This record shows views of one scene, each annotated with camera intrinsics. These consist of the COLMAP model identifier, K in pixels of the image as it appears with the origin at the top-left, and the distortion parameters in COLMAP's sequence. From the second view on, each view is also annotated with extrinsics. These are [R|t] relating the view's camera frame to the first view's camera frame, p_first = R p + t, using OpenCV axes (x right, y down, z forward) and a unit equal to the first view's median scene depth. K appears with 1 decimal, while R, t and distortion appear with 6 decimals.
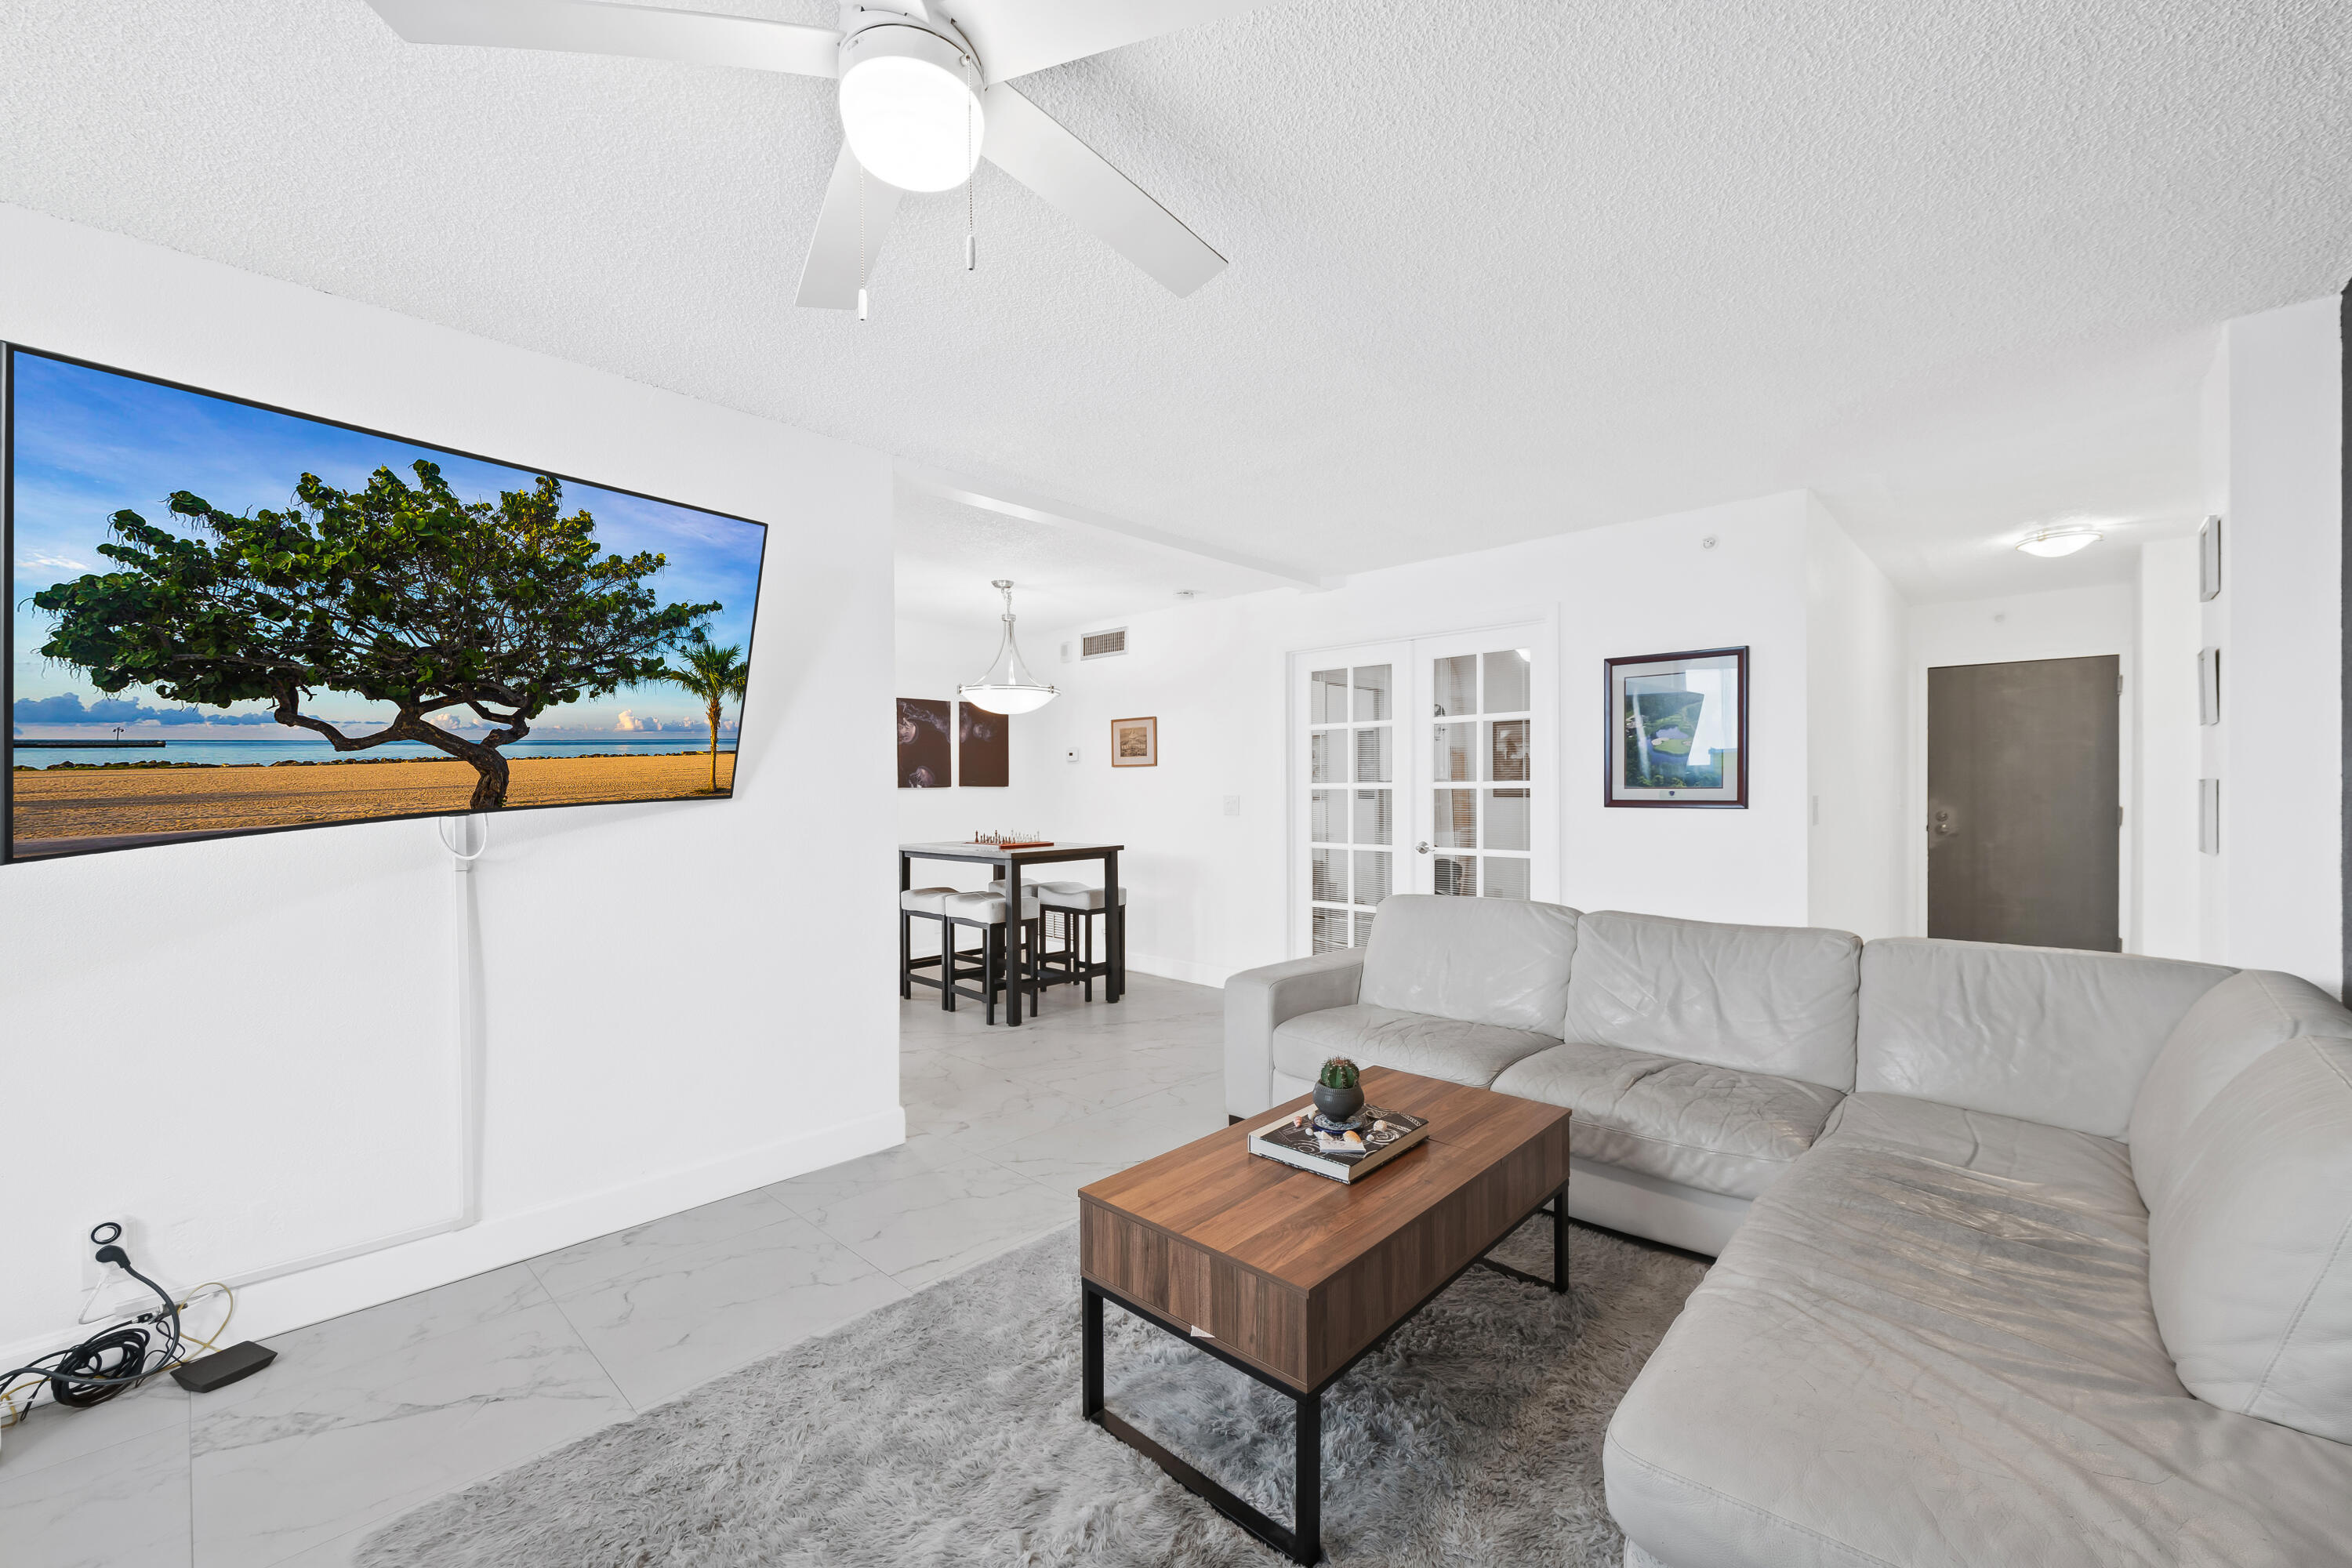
lens RADIAL K [[943.7, 0, 1194.2], [0, 943.7, 795.1], [0, 0, 1]] dist [-0.001533, 0.000120]
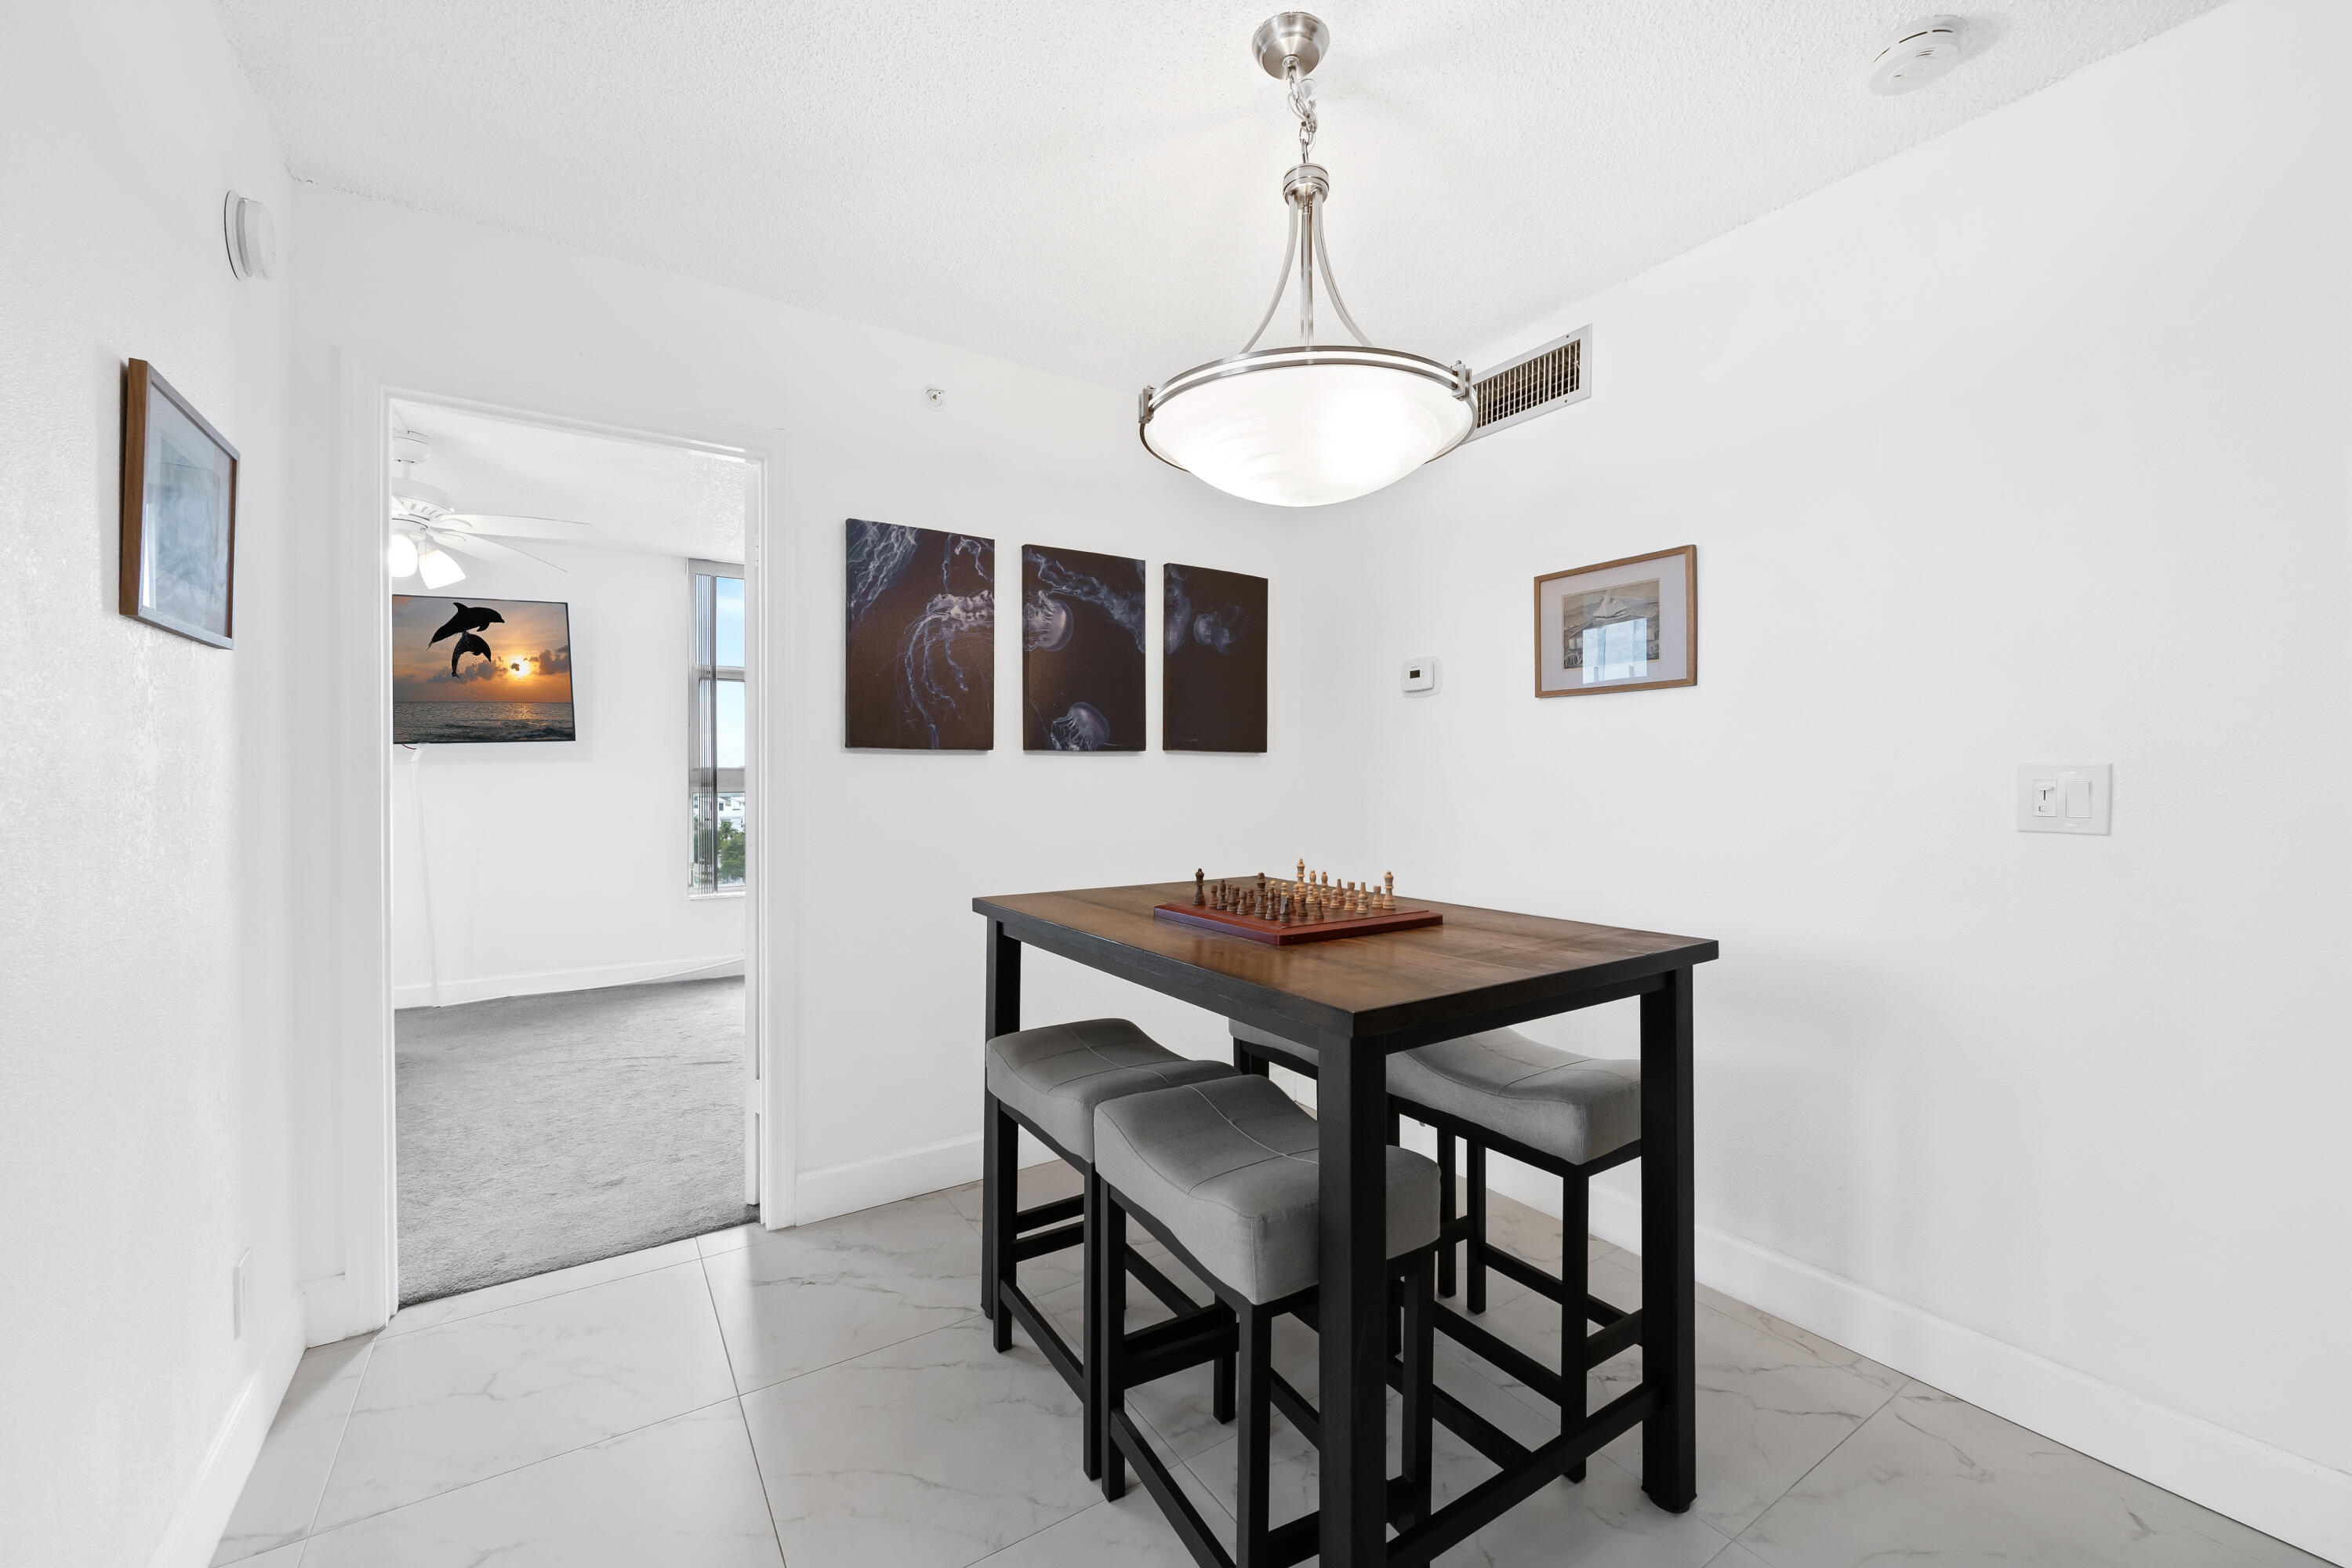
lens RADIAL K [[943.7, 0, 1170.5], [0, 943.7, 776.3], [0, 0, 1]] dist [-0.001533, 0.000120]
pose [[0.966877, 0.003737, -0.255215, -0.135850], [-0.004607, 0.999985, -0.002814, 0.004803], [0.255200, 0.003896, 0.966880, 0.588727]]
